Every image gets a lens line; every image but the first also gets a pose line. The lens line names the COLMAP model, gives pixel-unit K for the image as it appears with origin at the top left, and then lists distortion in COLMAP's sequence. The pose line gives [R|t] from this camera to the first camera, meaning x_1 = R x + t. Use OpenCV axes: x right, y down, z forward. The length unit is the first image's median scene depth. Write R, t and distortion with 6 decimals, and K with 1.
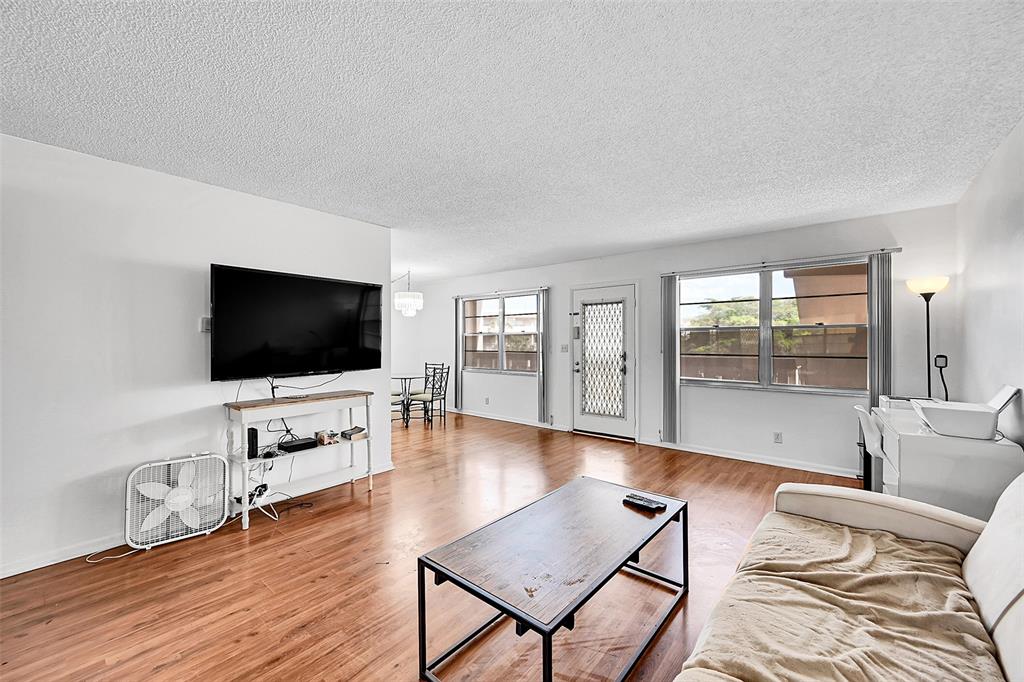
lens RADIAL K [[406.6, 0, 506.6], [0, 406.6, 341.1], [0, 0, 1]] dist [-0.001244, 0.000712]
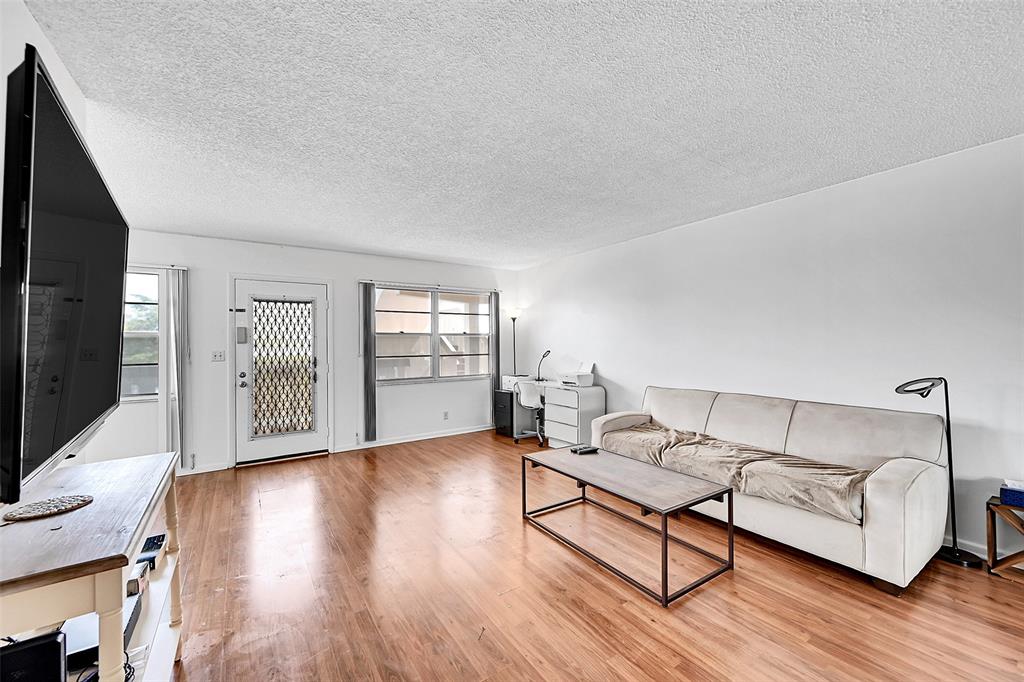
lens RADIAL K [[406.6, 0, 508.7], [0, 406.6, 337.0], [0, 0, 1]] dist [-0.001244, 0.000712]
pose [[0.259780, 0.018168, 0.965497, -0.470027], [0.012038, 0.999684, -0.022050, 0.006283], [-0.965593, 0.017351, 0.259480, 0.340402]]
